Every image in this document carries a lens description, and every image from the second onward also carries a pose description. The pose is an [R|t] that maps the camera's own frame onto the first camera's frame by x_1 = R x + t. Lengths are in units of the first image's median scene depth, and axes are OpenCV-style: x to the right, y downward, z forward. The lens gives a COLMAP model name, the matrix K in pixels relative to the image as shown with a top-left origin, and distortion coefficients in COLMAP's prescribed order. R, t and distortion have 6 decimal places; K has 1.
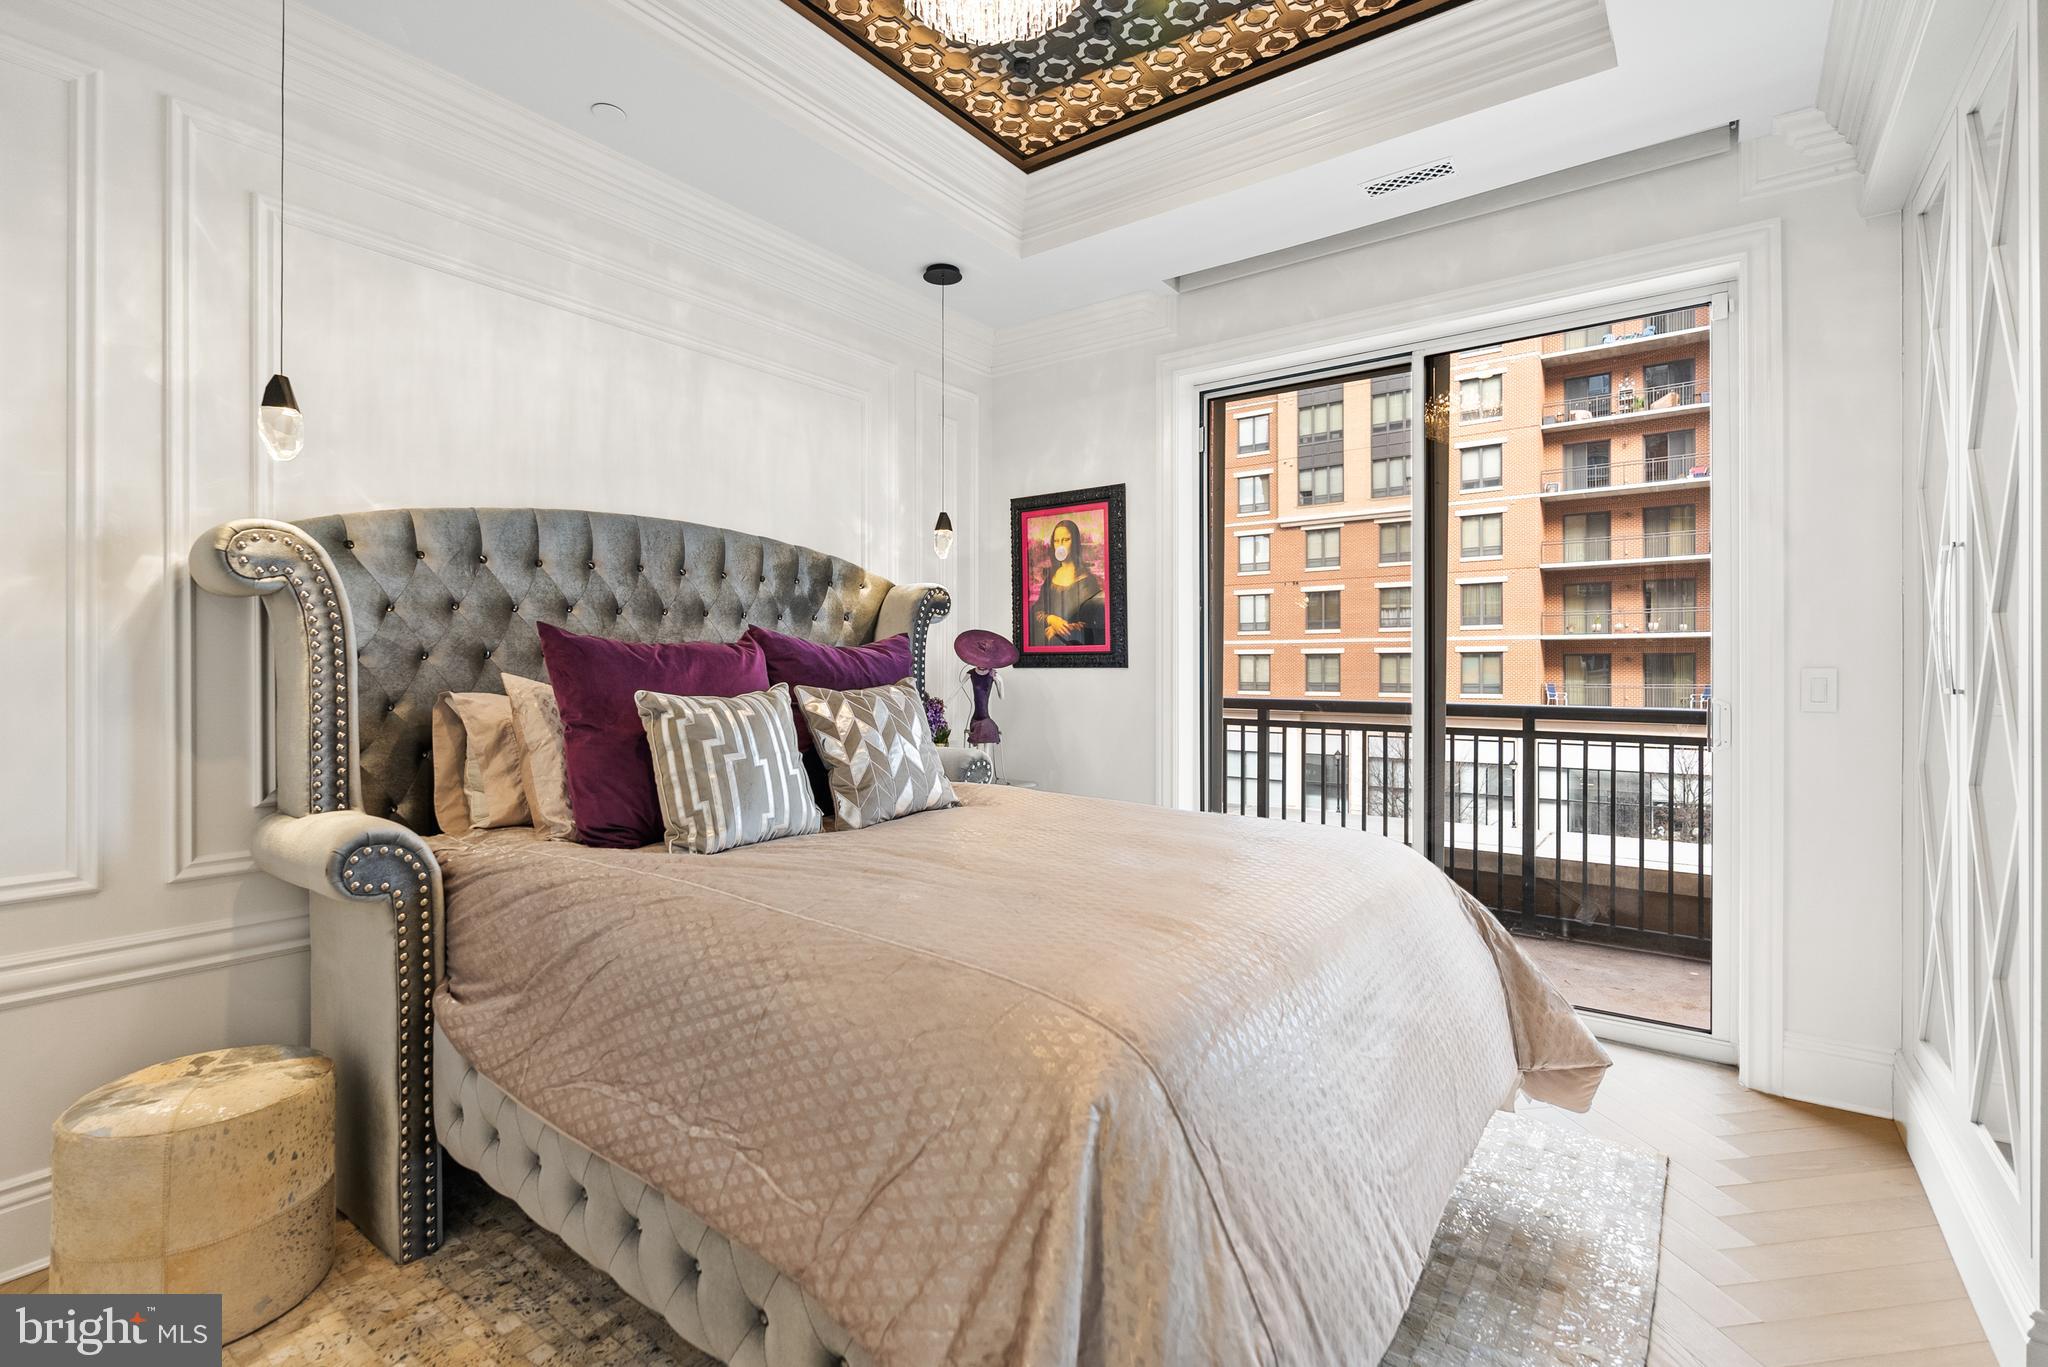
lens RADIAL K [[909.1, 0, 1021.5], [0, 909.1, 671.2], [0, 0, 1]] dist [-0.010163, 0.000385]
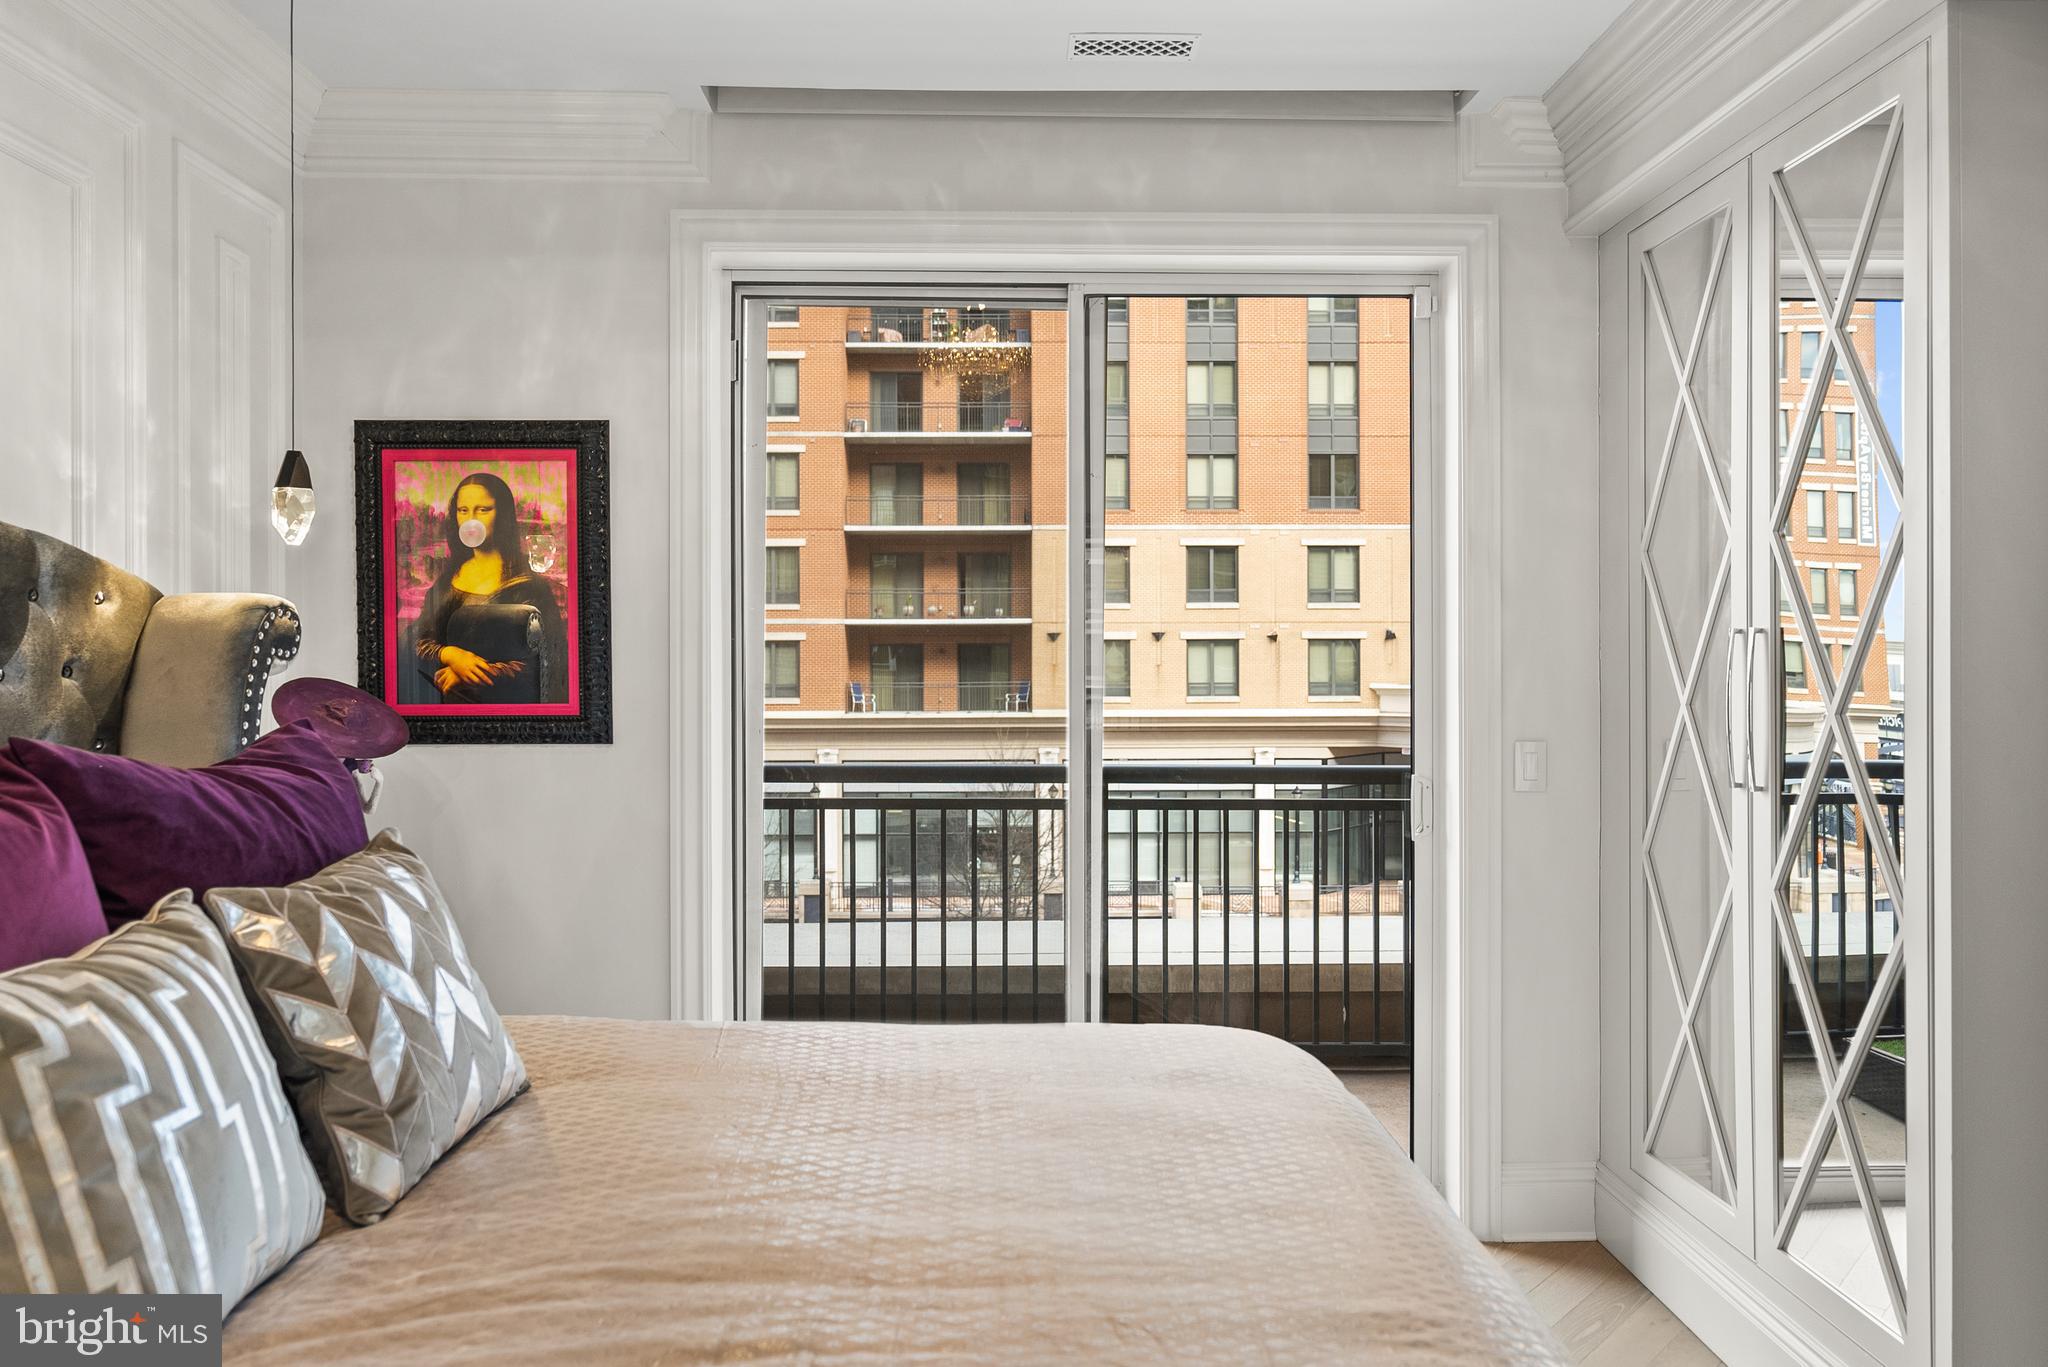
lens RADIAL K [[1364.5, 0, 1029.9], [0, 1364.5, 667.8], [0, 0, 1]] dist [-0.001801, -0.002428]
pose [[0.792194, -0.005383, 0.610246, -0.199035], [0.005353, 0.999984, 0.001872, -0.051822], [-0.610246, 0.001784, 0.792210, 0.161672]]
